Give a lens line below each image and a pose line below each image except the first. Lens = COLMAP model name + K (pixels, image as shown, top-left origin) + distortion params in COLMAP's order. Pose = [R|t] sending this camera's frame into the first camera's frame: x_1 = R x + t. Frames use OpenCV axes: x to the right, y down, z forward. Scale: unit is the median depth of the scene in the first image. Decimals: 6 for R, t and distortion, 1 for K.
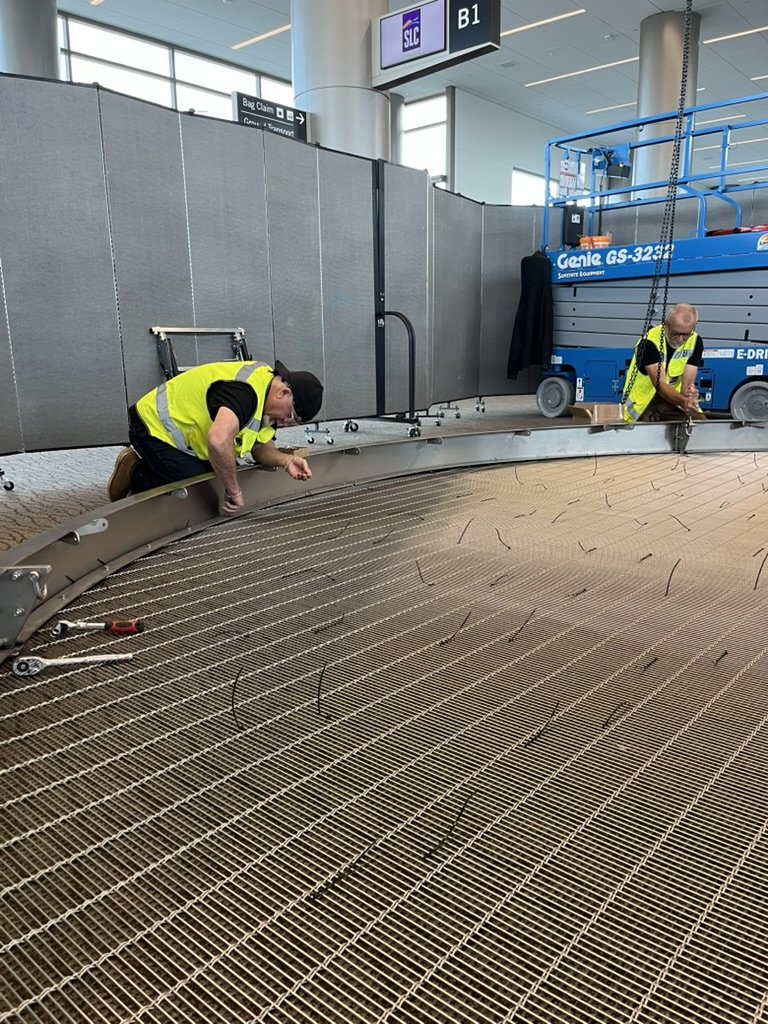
lens RADIAL K [[775.3, 0, 370.7], [0, 775.3, 515.0], [0, 0, 1]] dist [0.066812, -0.097667]
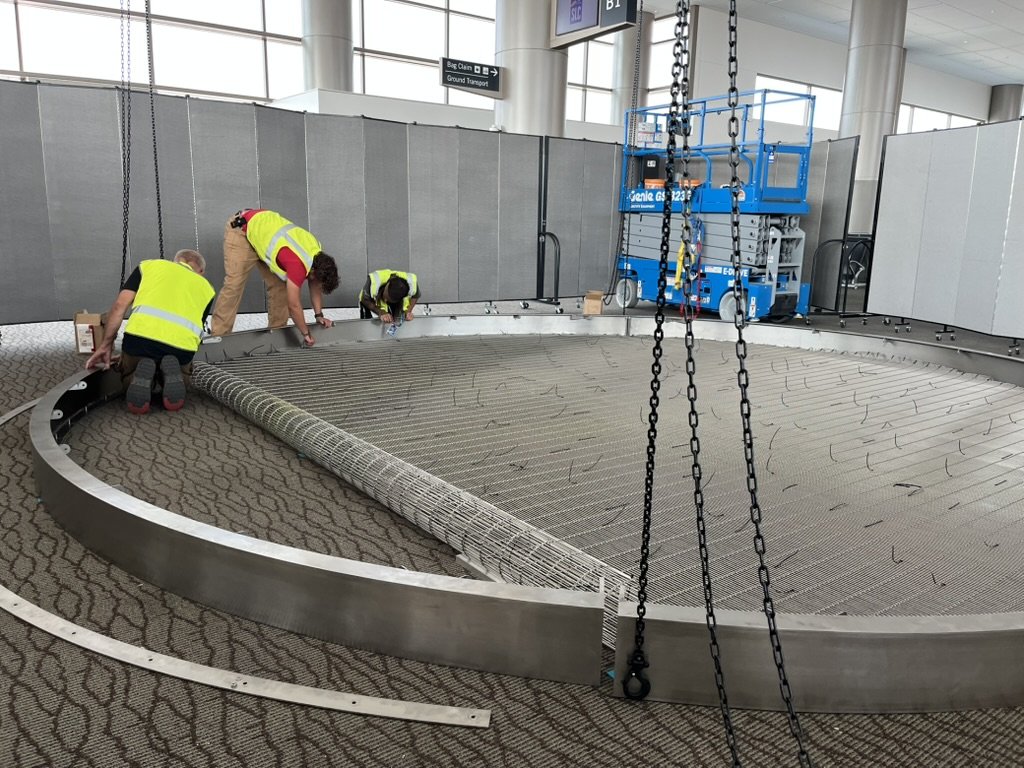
lens RADIAL K [[769.2, 0, 508.3], [0, 769.2, 384.2], [0, 0, 1]] dist [0.033807, -0.032723]
pose [[0.976670, 0.082290, -0.198351, 0.318040], [-0.083170, 0.996528, 0.003904, 0.021340], [0.197984, 0.012684, 0.980123, -0.370316]]
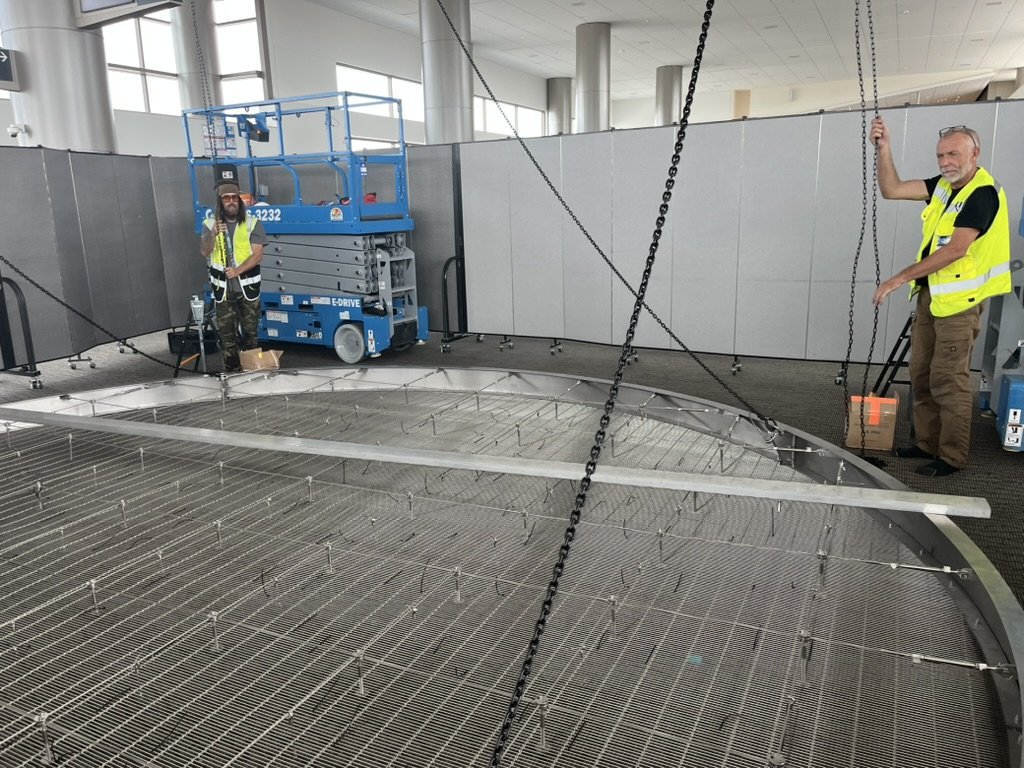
lens RADIAL K [[782.1, 0, 497.9], [0, 782.1, 388.2], [0, 0, 1]] dist [0.032718, -0.046774]
pose [[0.965856, -0.069596, 0.249556, 0.335999], [0.067369, 0.997575, 0.017466, -0.062394], [-0.250167, -0.000058, 0.968203, -0.207354]]
